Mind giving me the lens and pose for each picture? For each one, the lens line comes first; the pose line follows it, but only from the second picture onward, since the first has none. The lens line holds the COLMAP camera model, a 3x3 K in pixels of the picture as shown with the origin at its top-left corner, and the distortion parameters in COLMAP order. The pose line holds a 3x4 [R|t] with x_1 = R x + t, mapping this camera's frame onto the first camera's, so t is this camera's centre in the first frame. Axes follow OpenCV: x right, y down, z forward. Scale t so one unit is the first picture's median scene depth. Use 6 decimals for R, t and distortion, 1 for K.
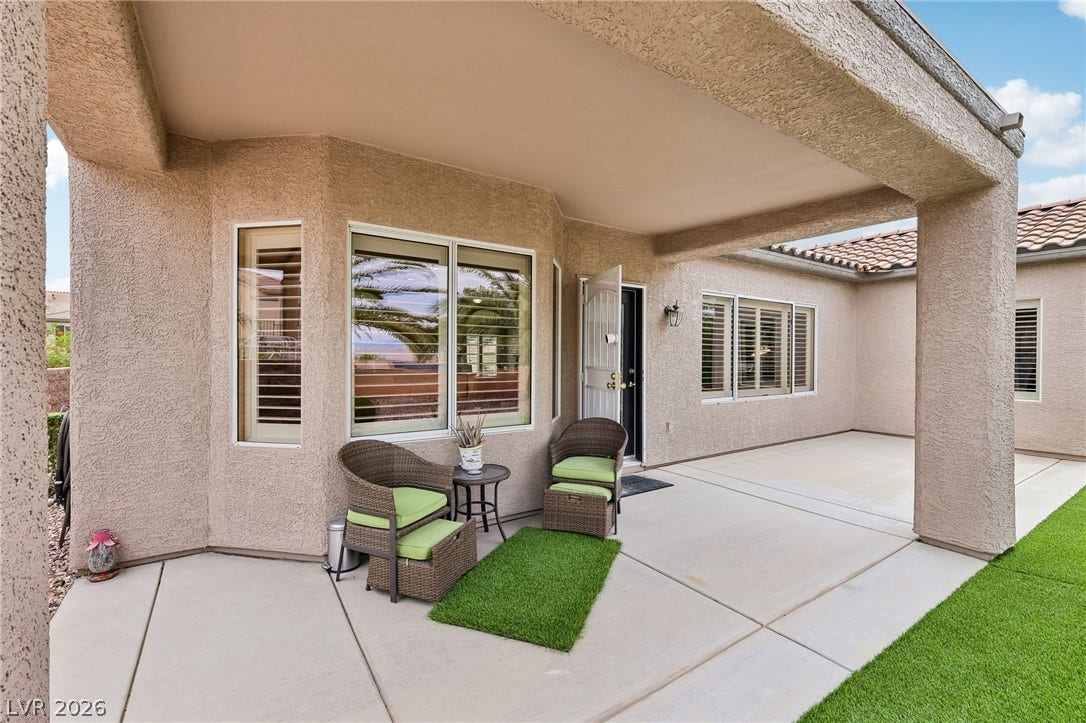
lens RADIAL K [[488.1, 0, 544.1], [0, 488.1, 360.6], [0, 0, 1]] dist [-0.000334, -0.000074]
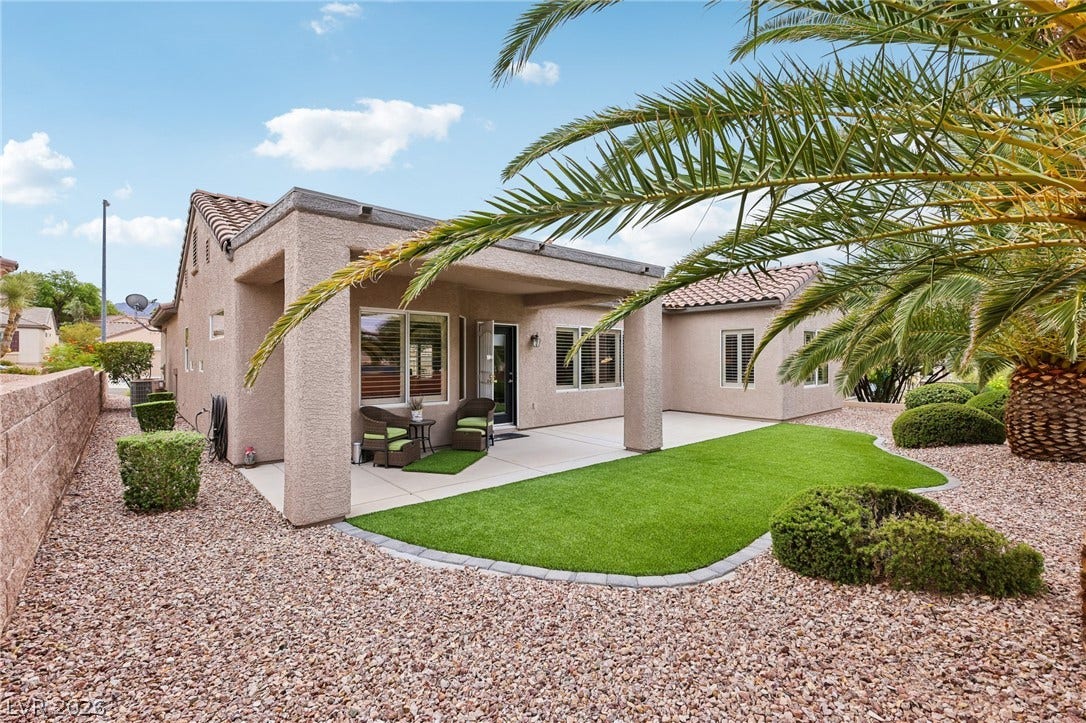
lens RADIAL K [[488.1, 0, 540.5], [0, 488.1, 359.5], [0, 0, 1]] dist [-0.000334, -0.000074]
pose [[0.993245, -0.004499, 0.115949, 0.114091], [0.004943, 0.999982, -0.003544, -0.027484], [-0.115931, 0.004093, 0.993249, -0.966757]]
